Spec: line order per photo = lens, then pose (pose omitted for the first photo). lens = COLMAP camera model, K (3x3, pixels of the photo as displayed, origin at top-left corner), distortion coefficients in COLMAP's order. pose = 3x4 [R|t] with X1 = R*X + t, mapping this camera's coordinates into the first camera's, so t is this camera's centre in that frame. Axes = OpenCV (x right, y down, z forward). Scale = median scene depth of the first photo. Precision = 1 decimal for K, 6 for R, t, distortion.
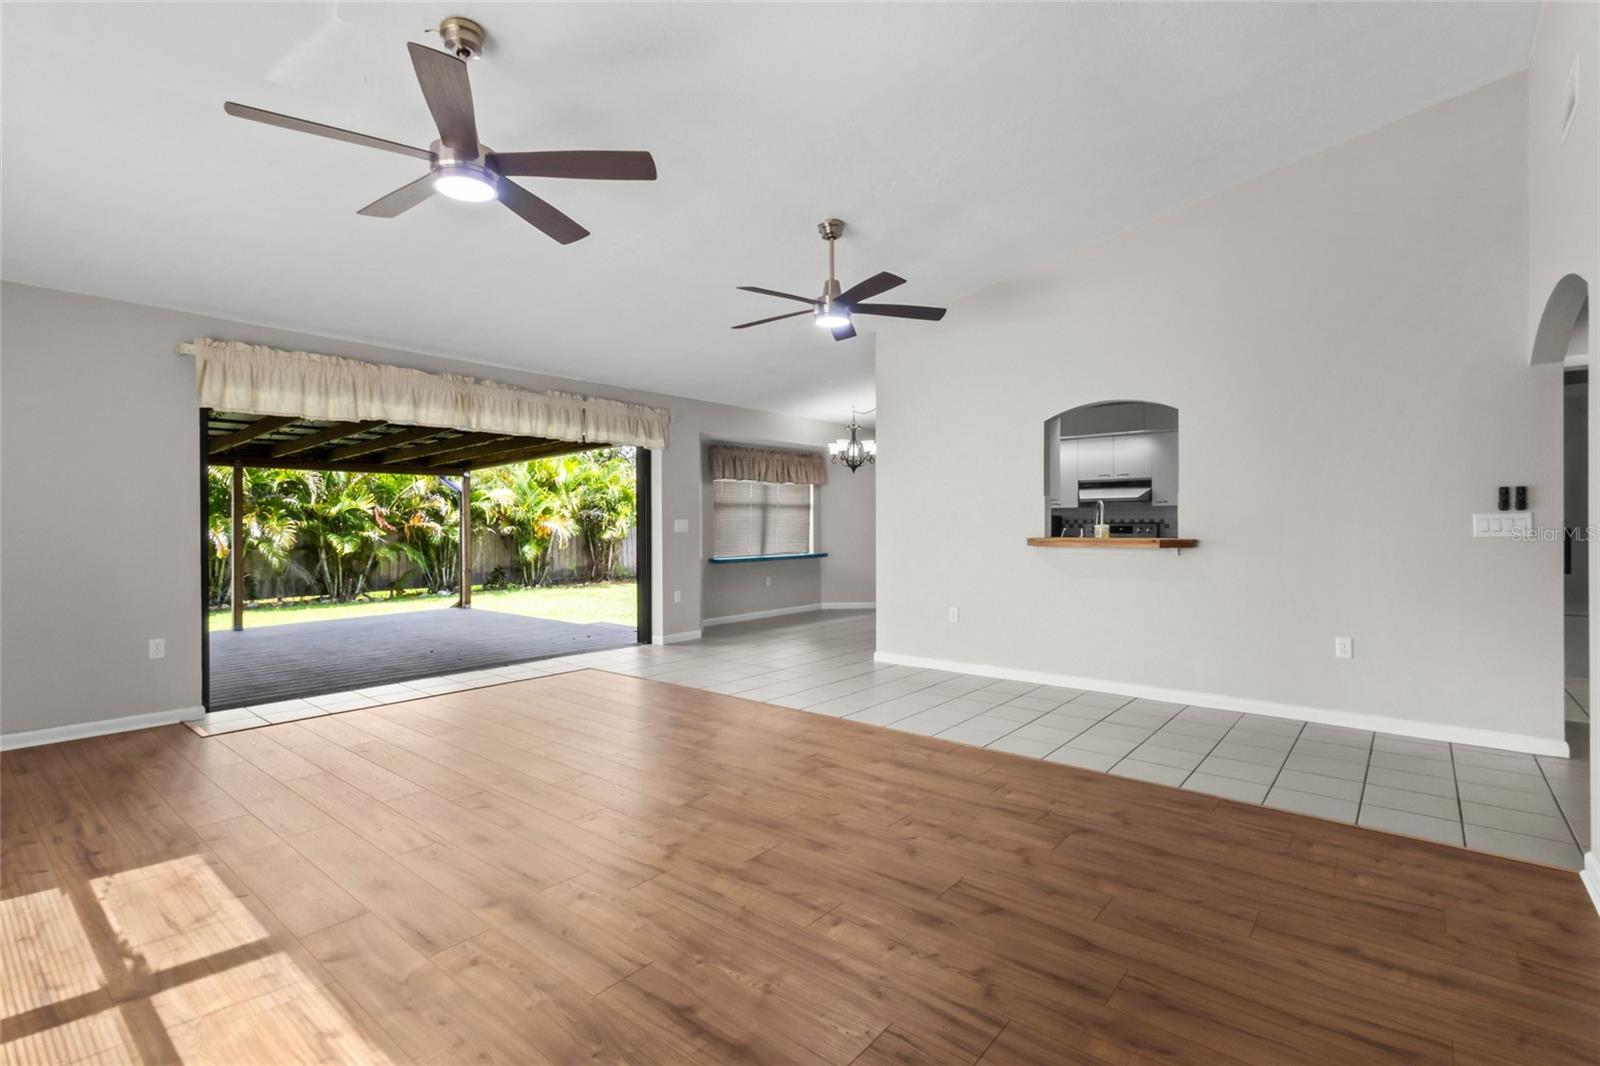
lens RADIAL K [[741.1, 0, 795.9], [0, 741.1, 522.3], [0, 0, 1]] dist [0.008520, -0.003271]
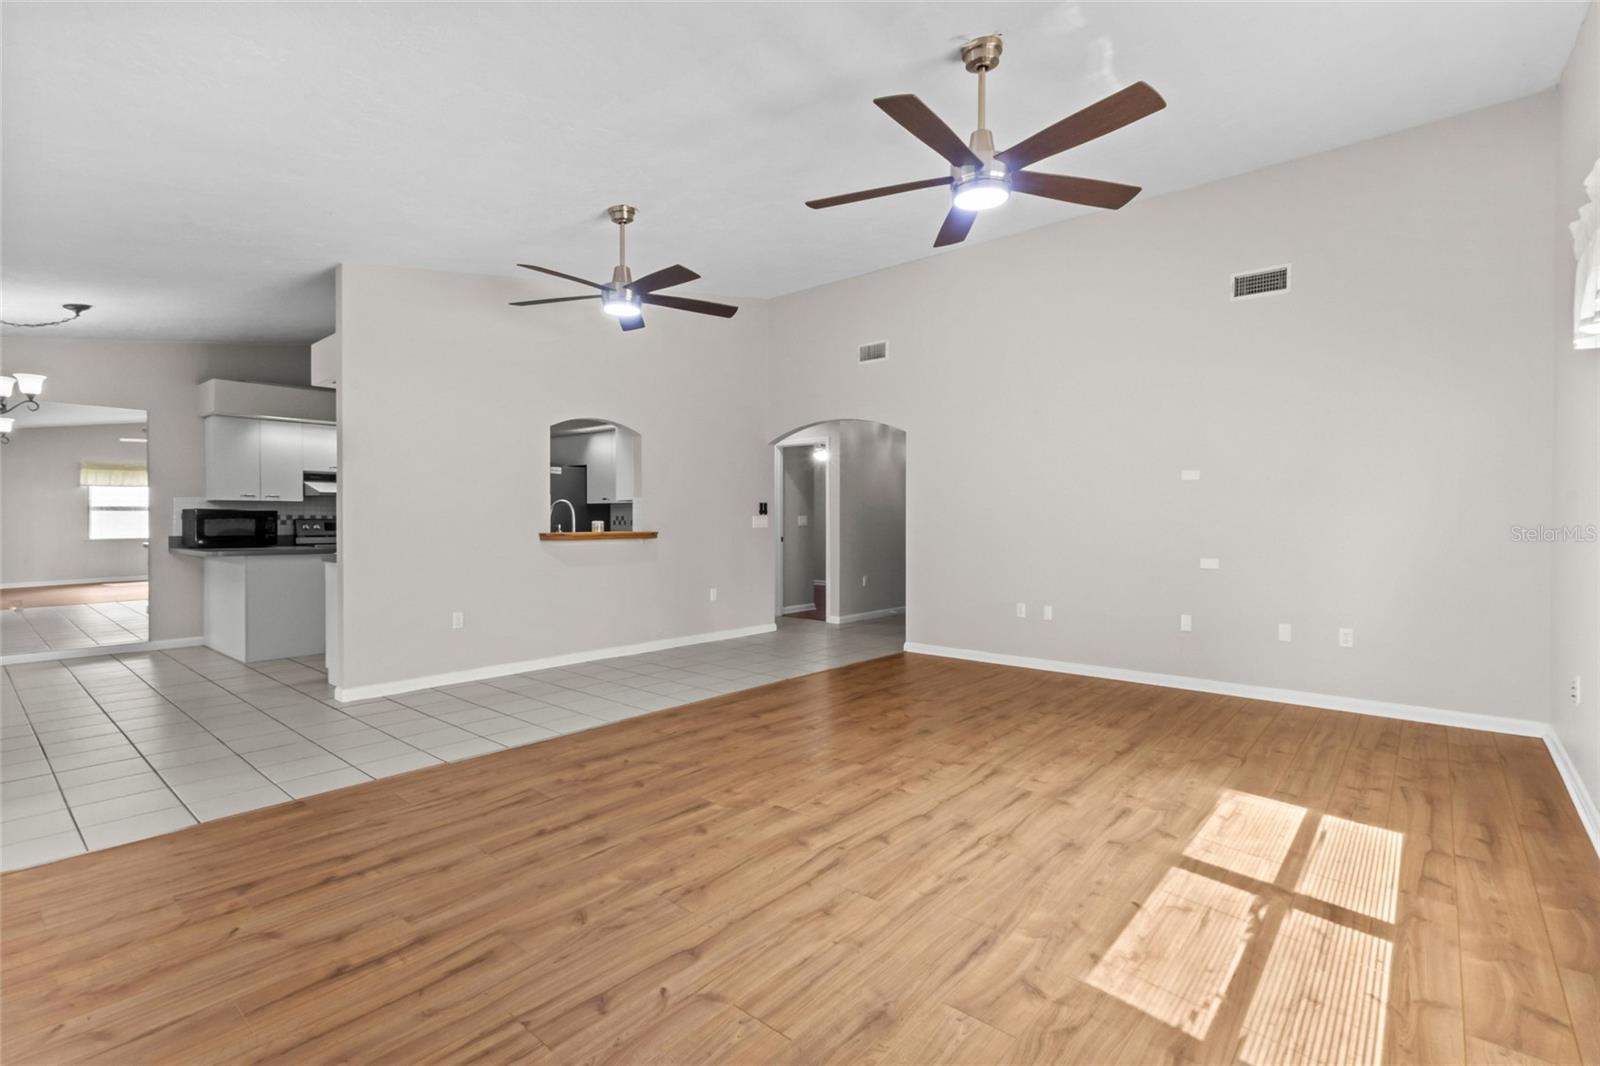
lens RADIAL K [[741.1, 0, 796.6], [0, 741.1, 522.2], [0, 0, 1]] dist [0.008520, -0.003271]
pose [[0.012945, 0.001118, 0.999916, -1.712151], [-0.004145, 0.999991, -0.001065, 0.010406], [-0.999908, -0.004130, 0.012950, 1.429861]]
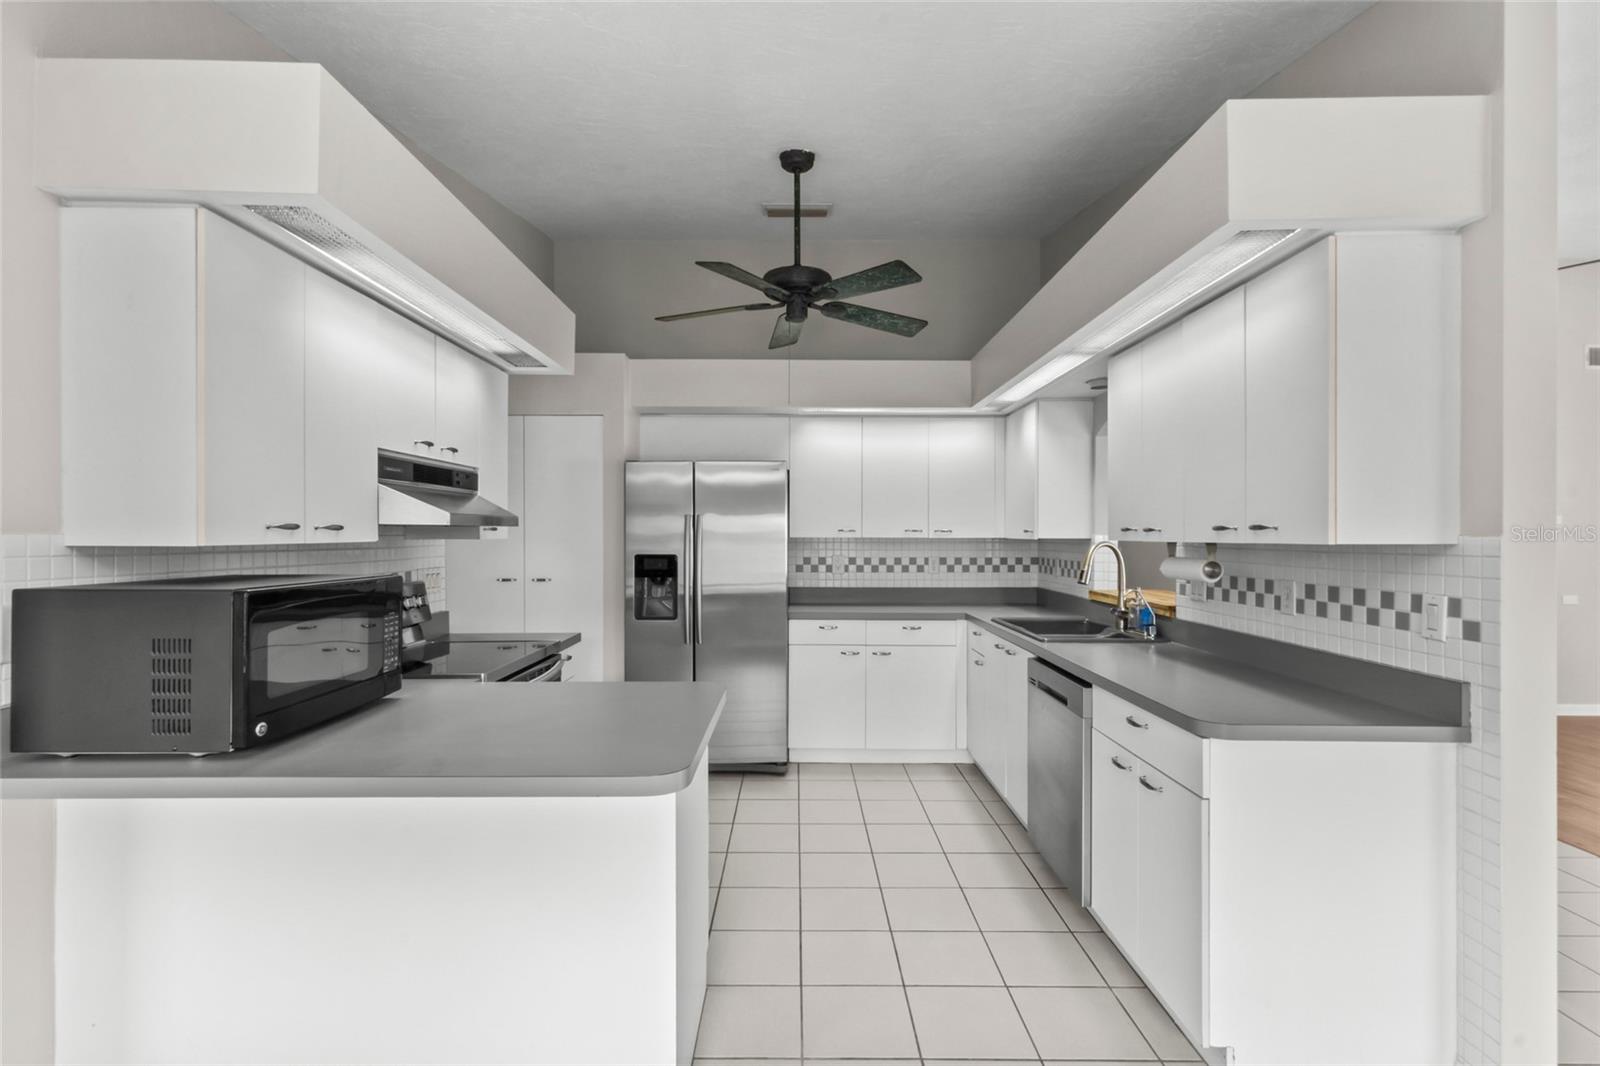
lens RADIAL K [[741.1, 0, 791.7], [0, 741.1, 535.1], [0, 0, 1]] dist [0.008520, -0.003271]
pose [[-0.630130, 0.003651, 0.776481, 0.206524], [0.000496, 0.999991, -0.004299, -0.075116], [-0.776490, -0.002324, -0.630126, 3.710144]]
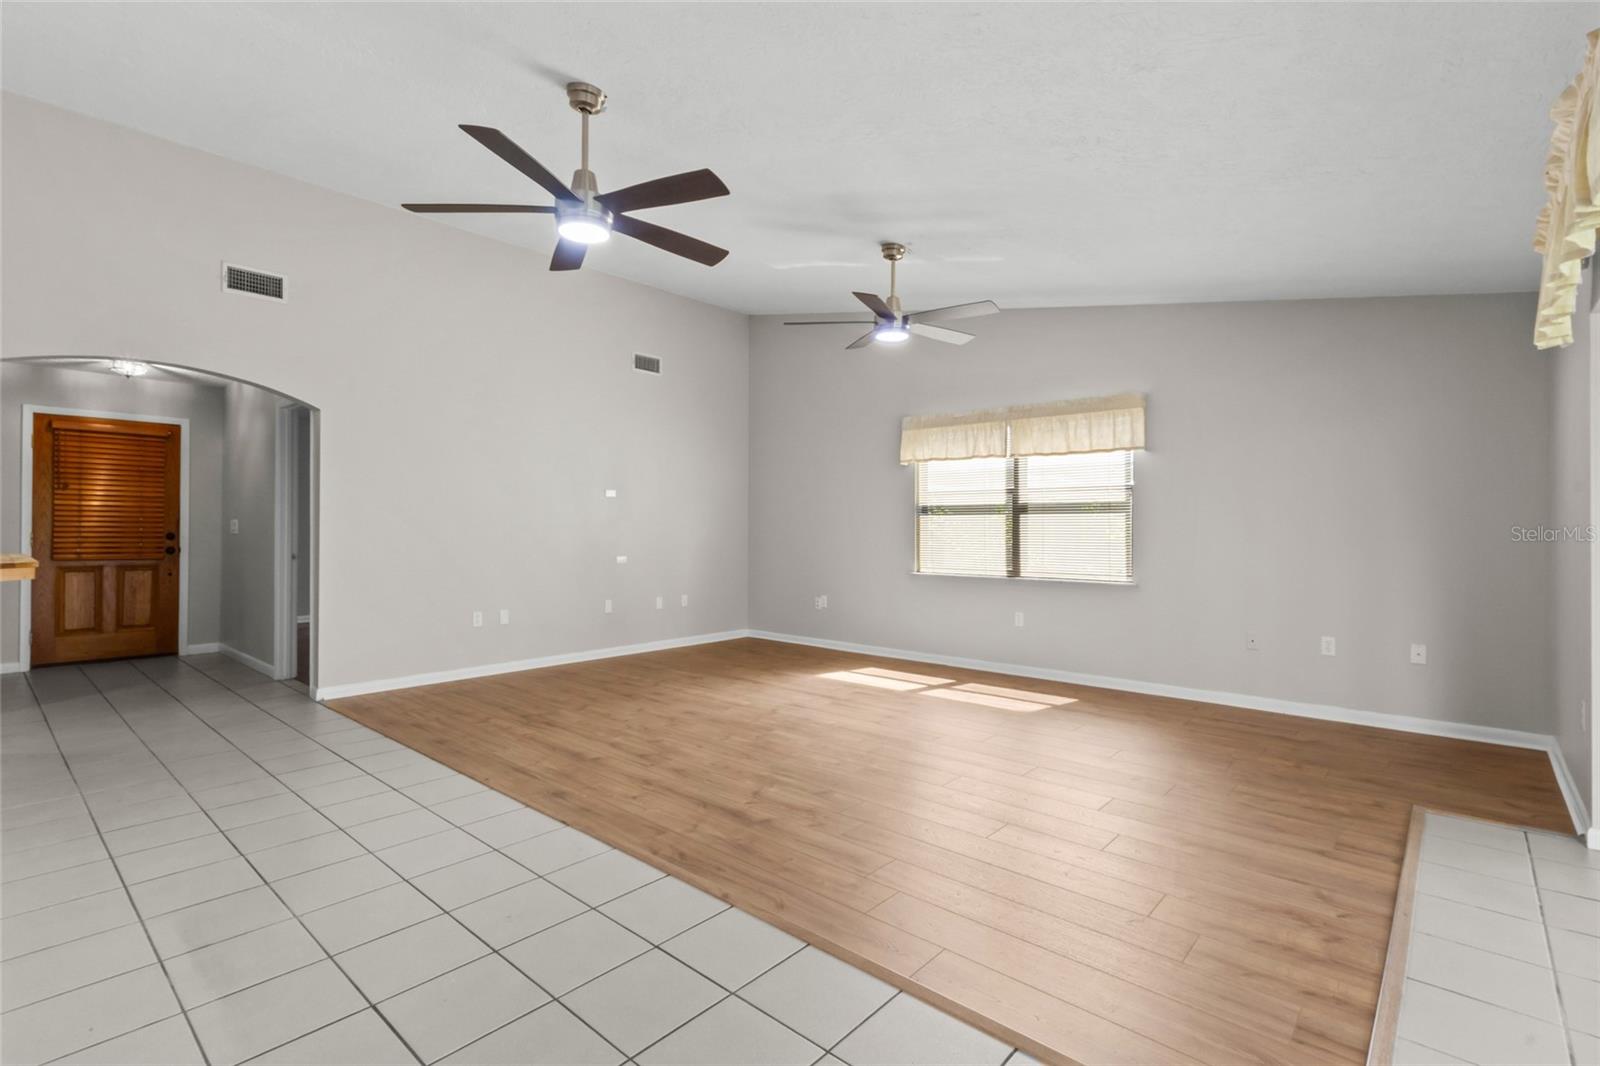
lens RADIAL K [[741.1, 0, 799.0], [0, 741.1, 535.1], [0, 0, 1]] dist [0.008520, -0.003271]
pose [[-0.999735, -0.001316, 0.022964, -0.305350], [-0.001166, 0.999978, 0.006547, 0.006354], [-0.022972, 0.006518, -0.999715, 3.144945]]
